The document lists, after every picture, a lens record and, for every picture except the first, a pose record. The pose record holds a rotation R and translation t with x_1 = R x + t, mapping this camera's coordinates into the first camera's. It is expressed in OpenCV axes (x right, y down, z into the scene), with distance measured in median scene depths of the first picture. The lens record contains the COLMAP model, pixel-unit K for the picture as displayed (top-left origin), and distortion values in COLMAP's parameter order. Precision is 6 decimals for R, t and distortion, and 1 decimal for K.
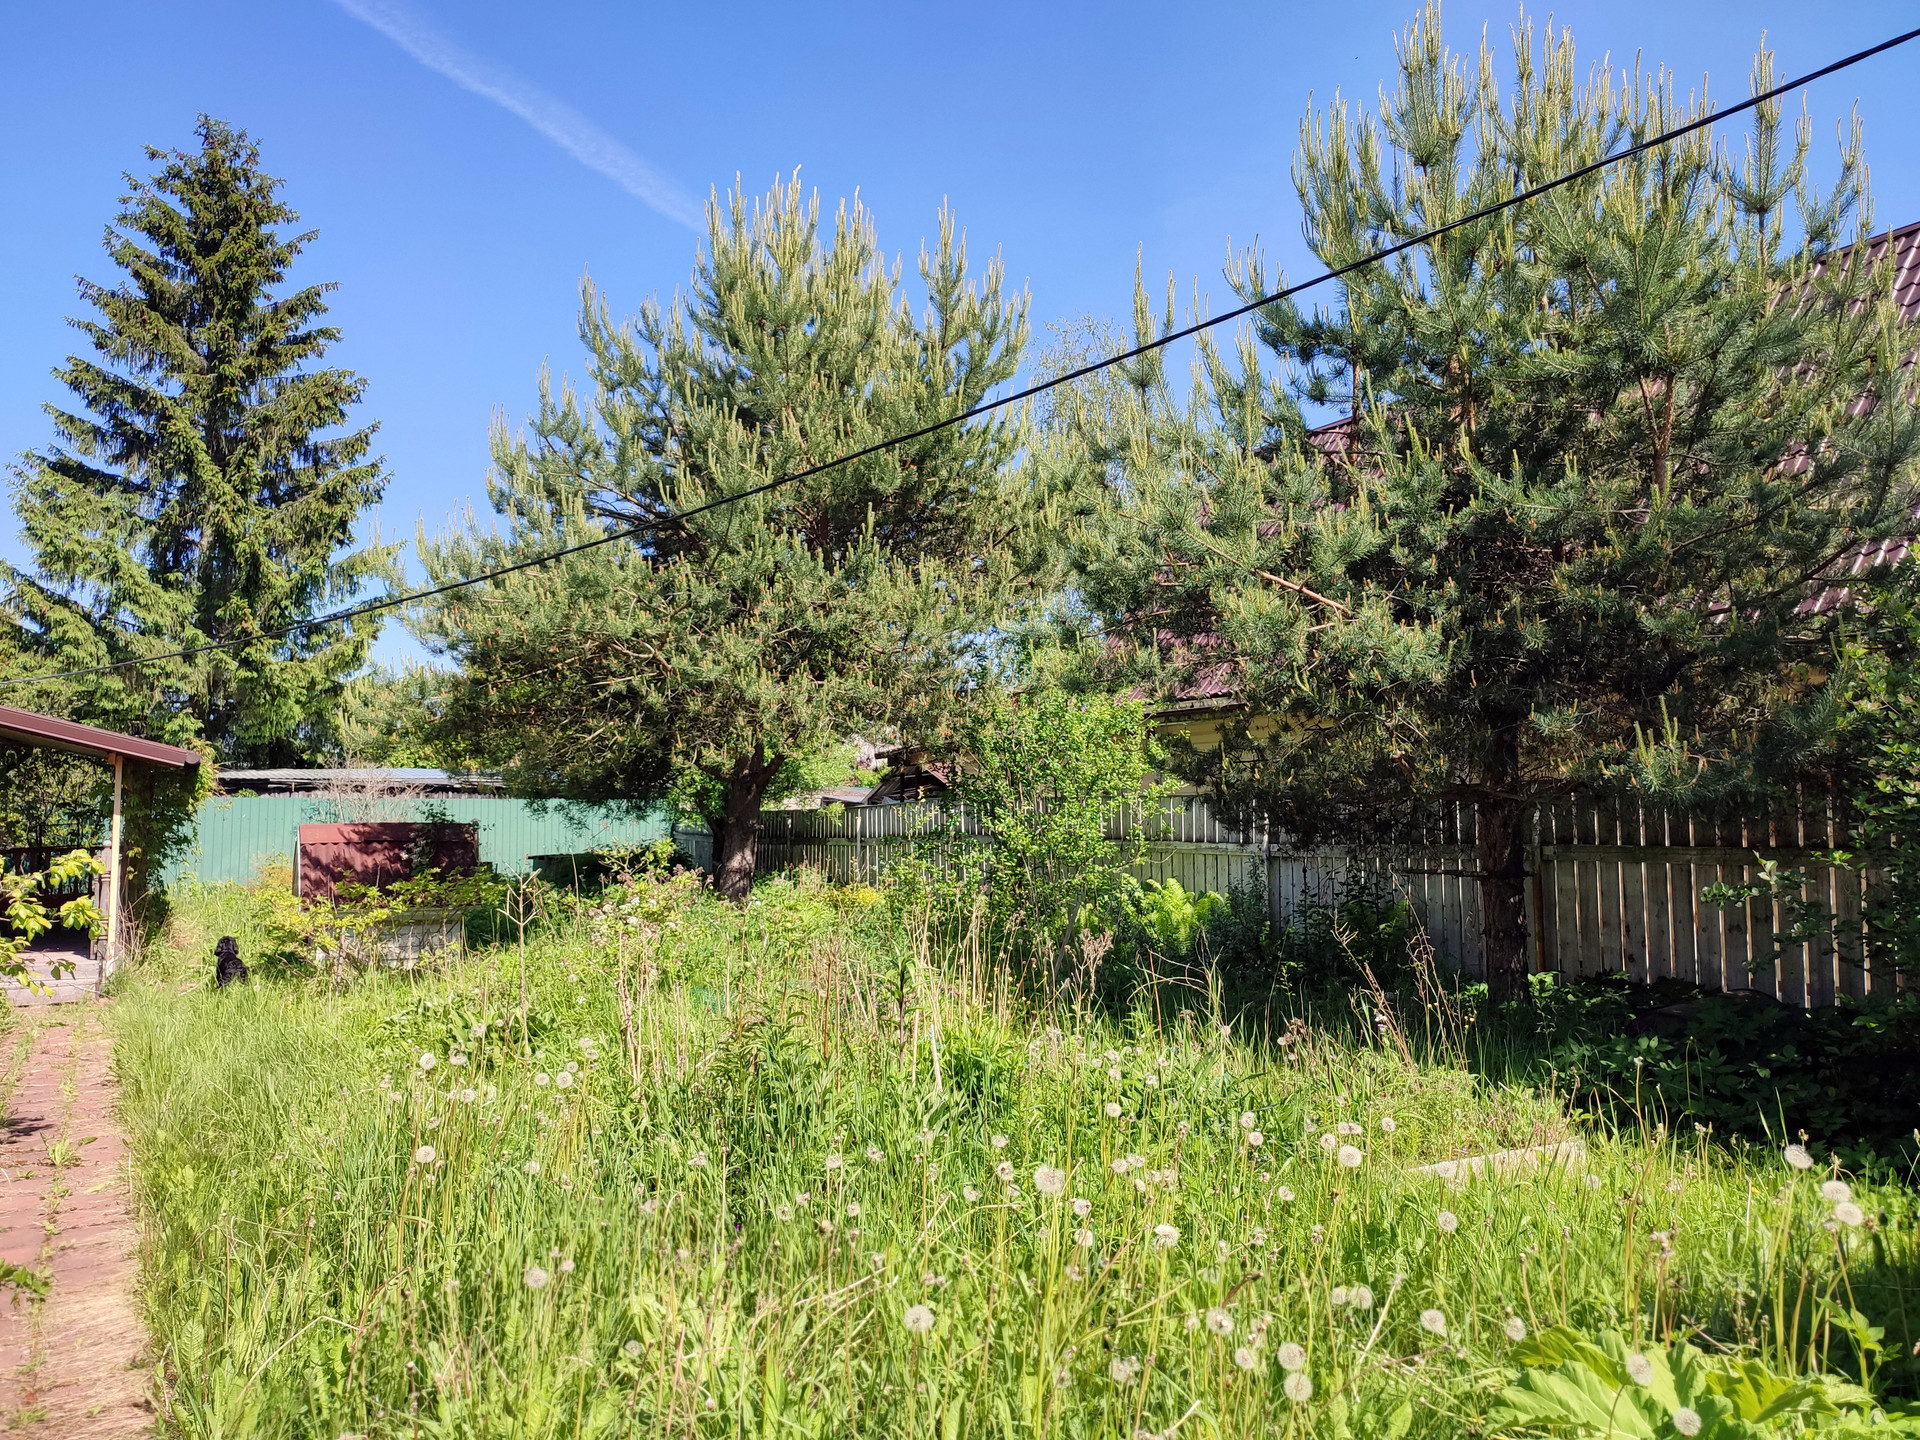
lens RADIAL K [[1387.8, 0, 963.4], [0, 1387.8, 714.0], [0, 0, 1]] dist [0.044672, -0.057304]
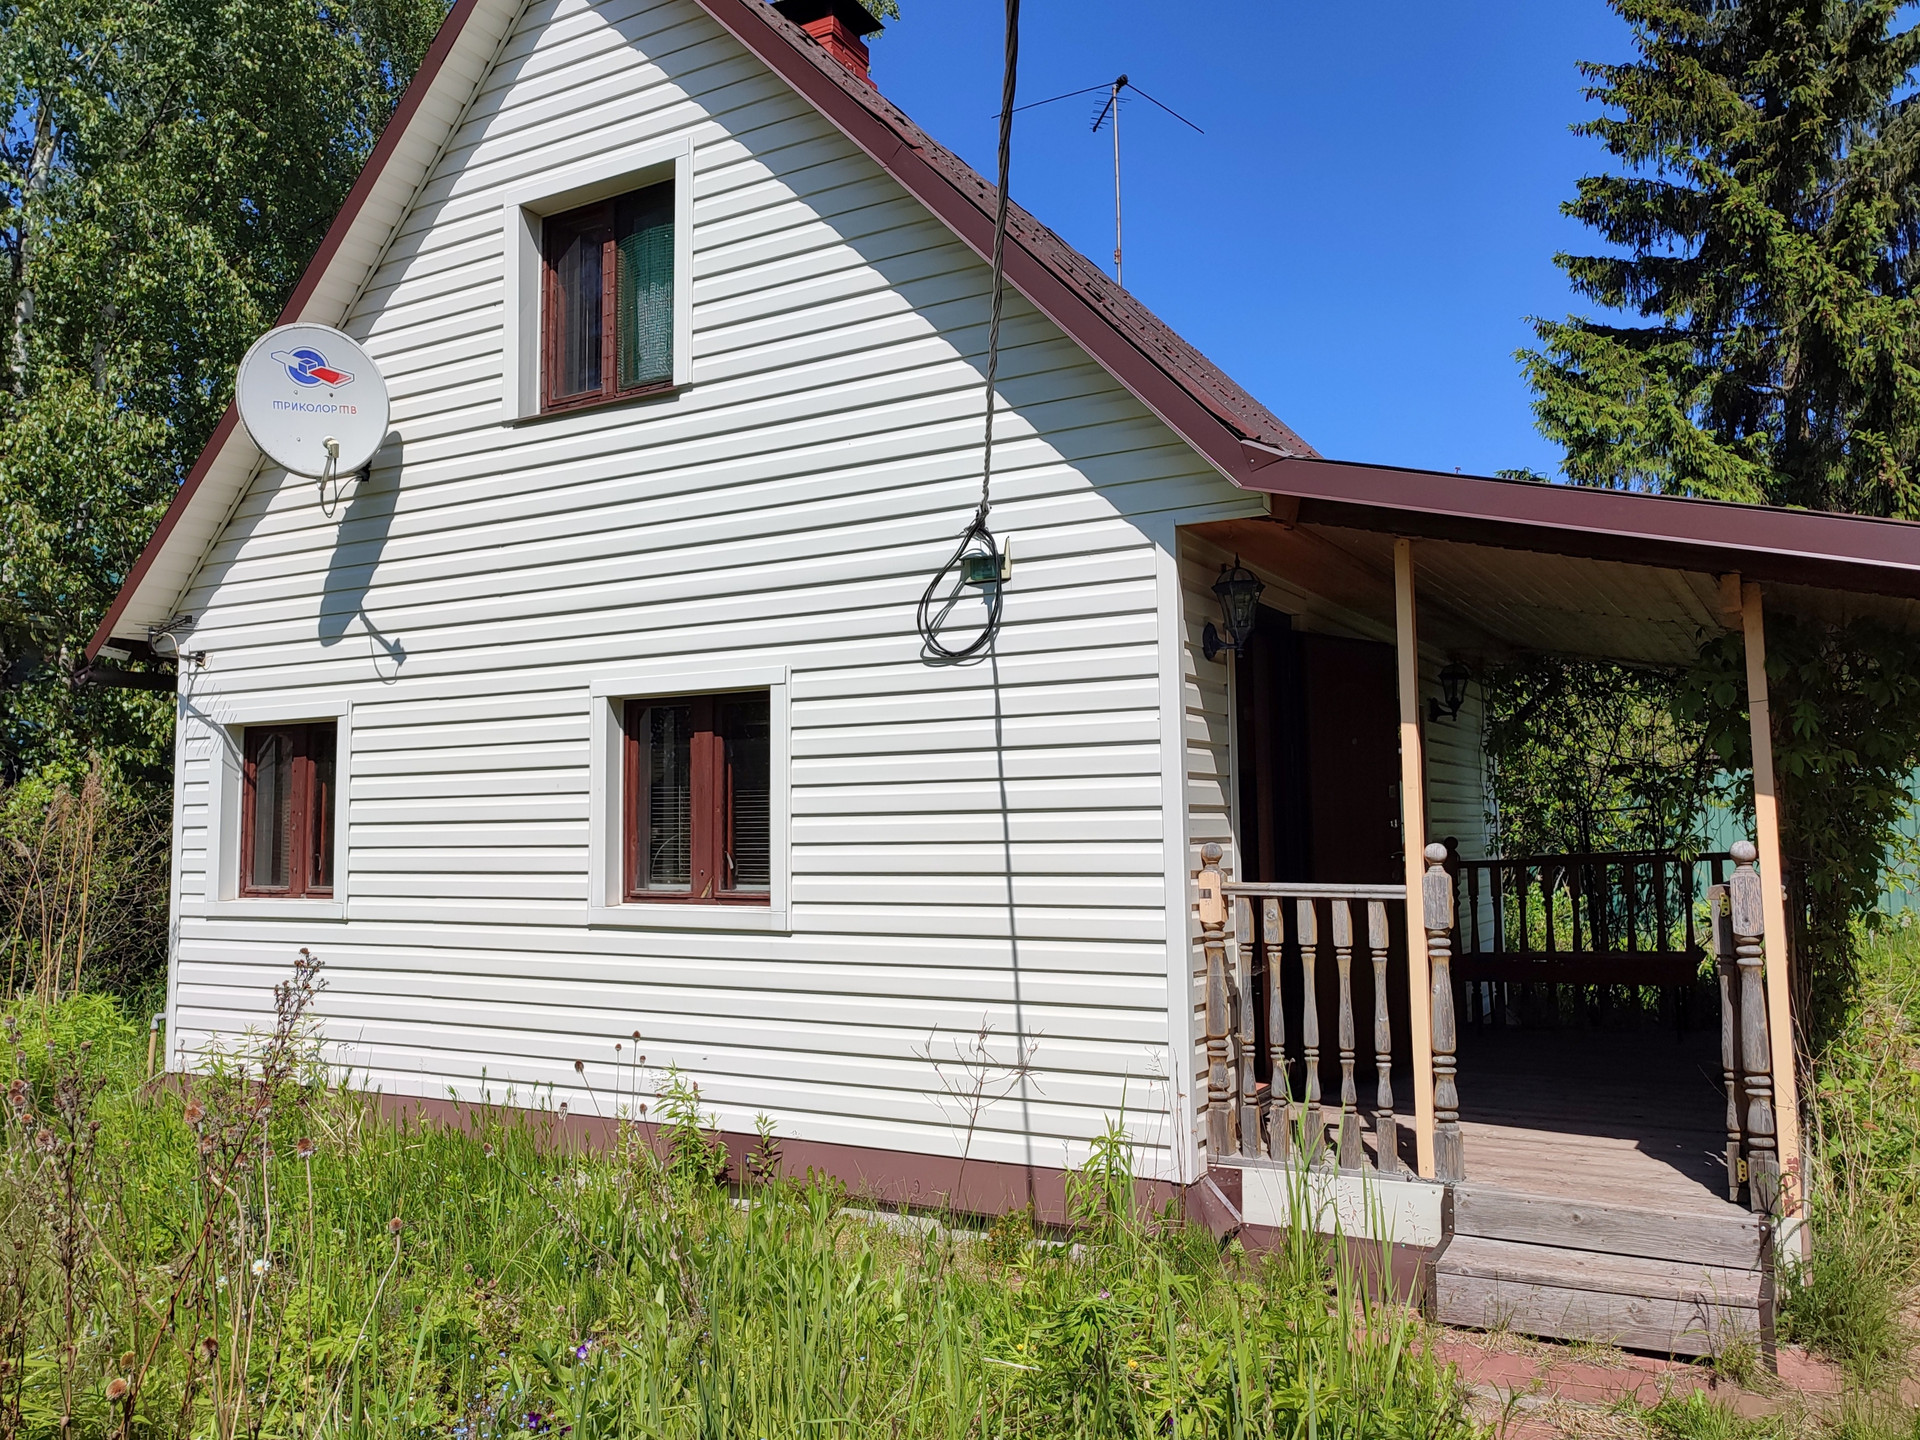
lens RADIAL K [[1387.8, 0, 963.4], [0, 1387.8, 714.0], [0, 0, 1]] dist [0.044672, -0.057304]
pose [[0.526459, -0.071622, -0.847178, -0.324158], [0.074597, 0.996494, -0.037889, 0.043829], [0.846922, -0.043250, 0.529956, 0.508822]]
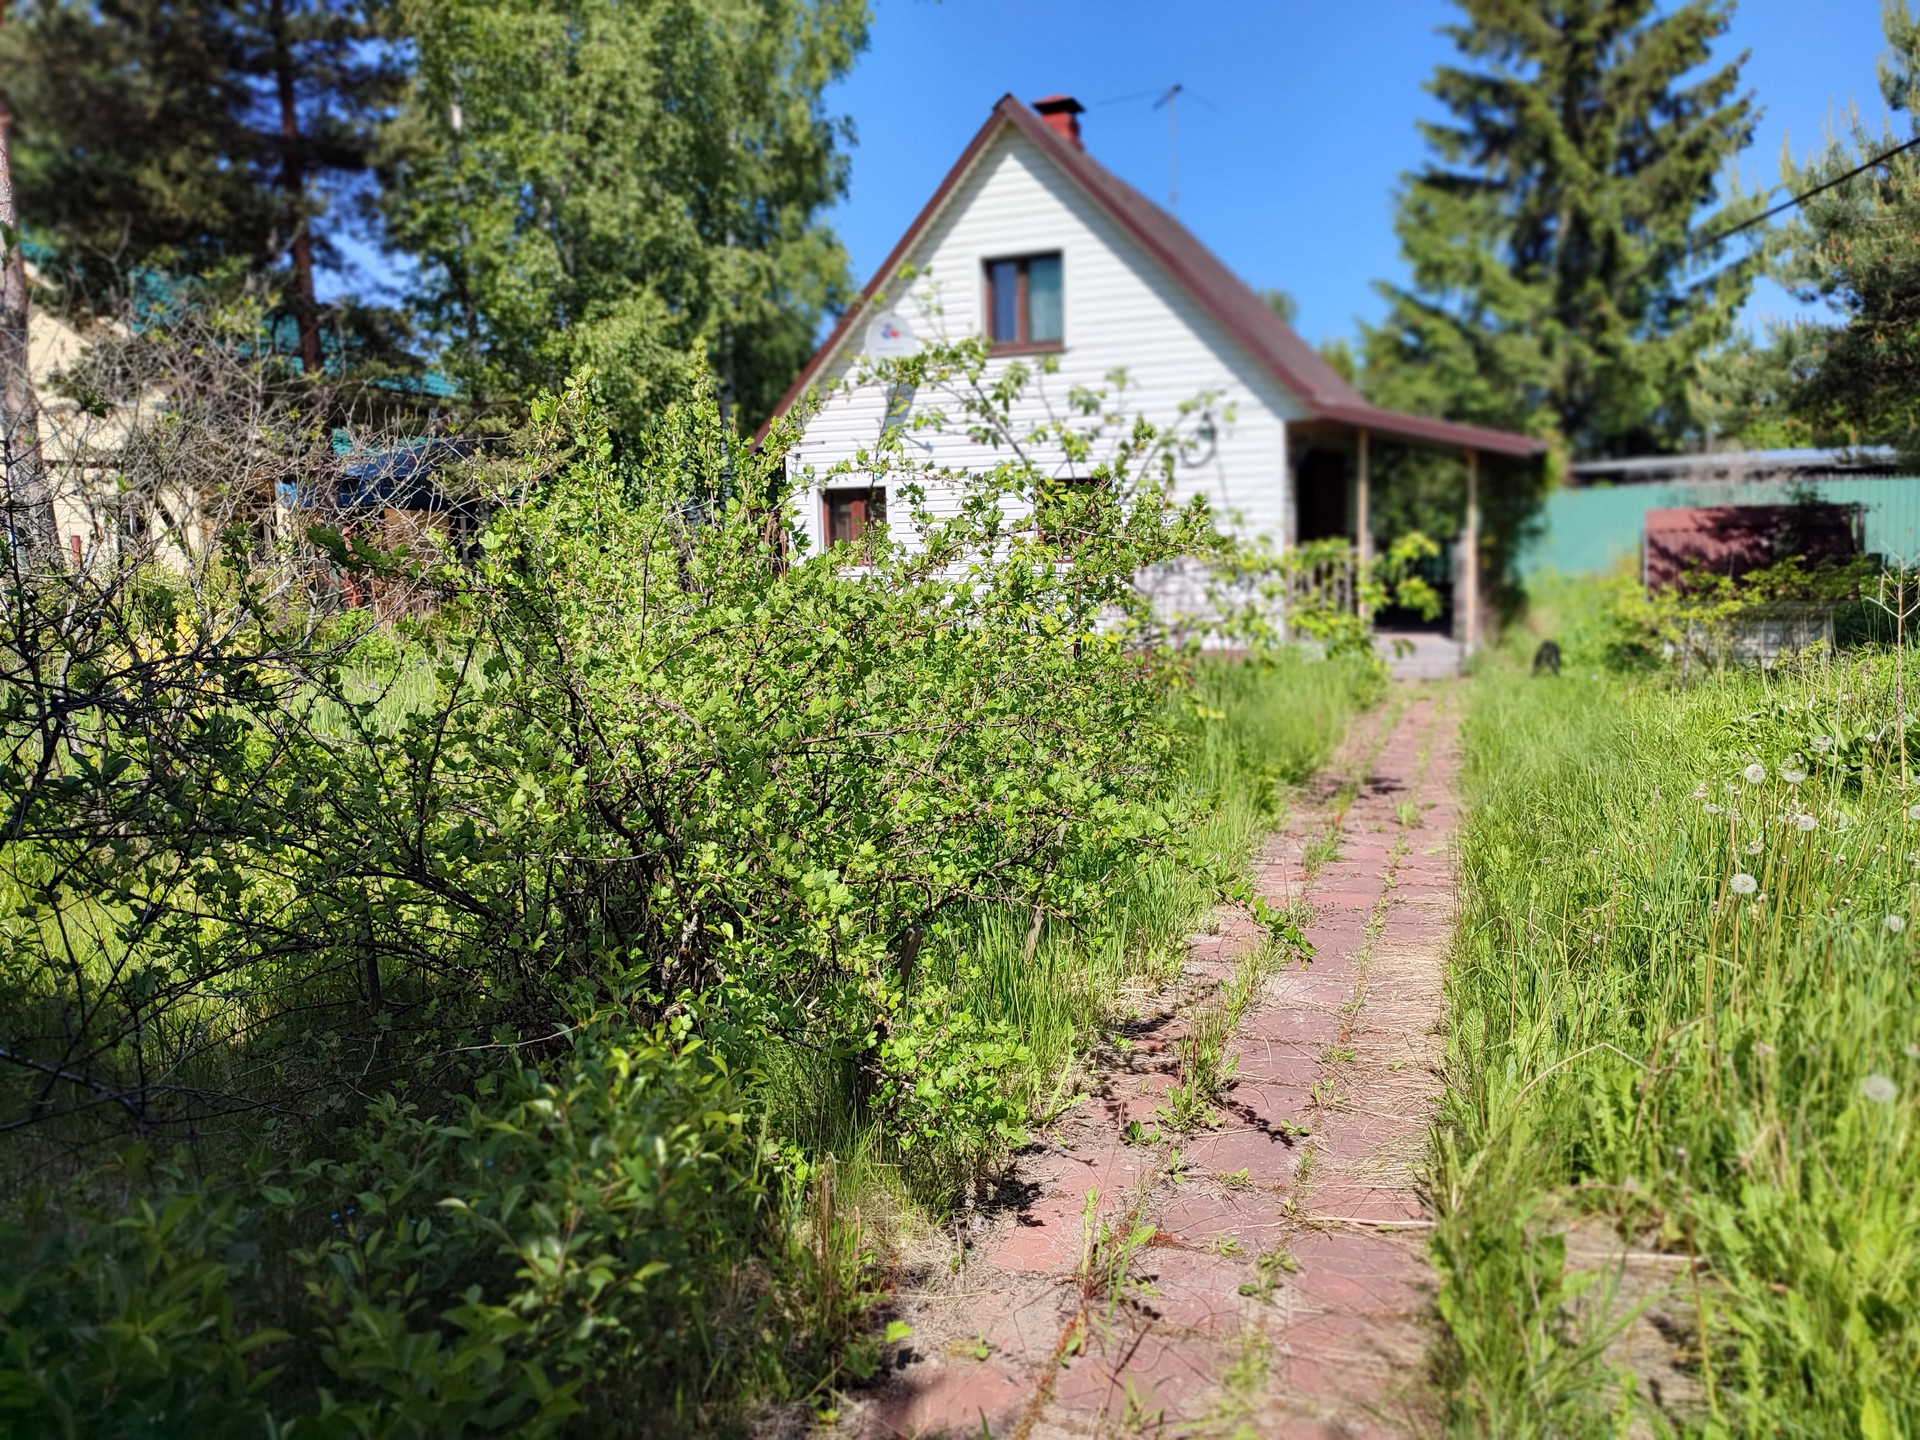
lens RADIAL K [[1387.8, 0, 963.4], [0, 1387.8, 714.0], [0, 0, 1]] dist [0.044672, -0.057304]
pose [[0.618174, 0.085330, -0.781396, -0.007282], [0.084546, 0.981105, 0.174024, 0.007525], [0.781481, -0.173641, 0.599279, 0.035039]]
